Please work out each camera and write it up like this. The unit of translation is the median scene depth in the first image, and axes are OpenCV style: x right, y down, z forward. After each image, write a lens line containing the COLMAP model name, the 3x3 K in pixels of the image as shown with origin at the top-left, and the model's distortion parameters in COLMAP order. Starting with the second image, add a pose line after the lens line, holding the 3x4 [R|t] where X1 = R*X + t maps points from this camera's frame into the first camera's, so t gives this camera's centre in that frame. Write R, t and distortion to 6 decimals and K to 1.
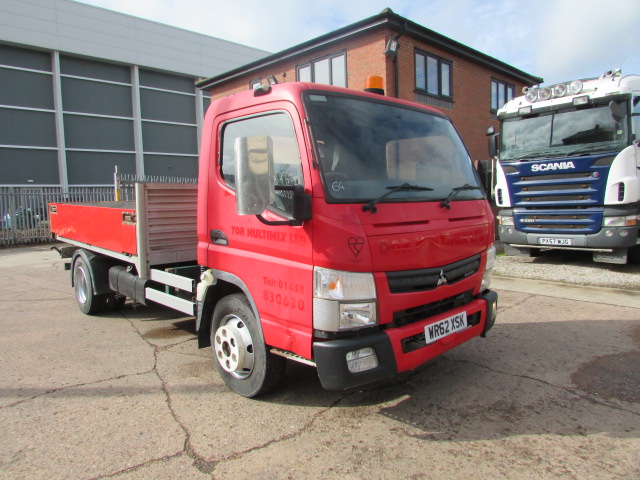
lens RADIAL K [[451.2, 0, 309.5], [0, 451.2, 238.8], [0, 0, 1]] dist [-0.034404, 0.003119]
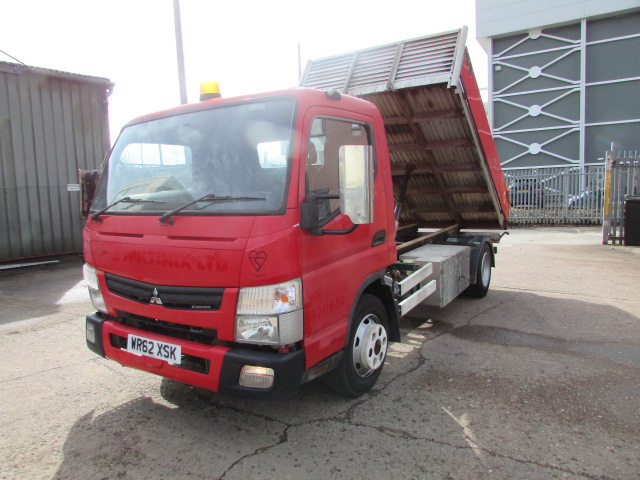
lens RADIAL K [[470.2, 0, 320.0], [0, 470.2, 240.0], [0, 0, 1]] dist [0.001974, -0.005448]
pose [[0.231230, 0.116372, -0.965914, 1.323707], [-0.060259, 0.992627, 0.105165, -0.157713], [0.971031, 0.033888, 0.236537, 1.103558]]
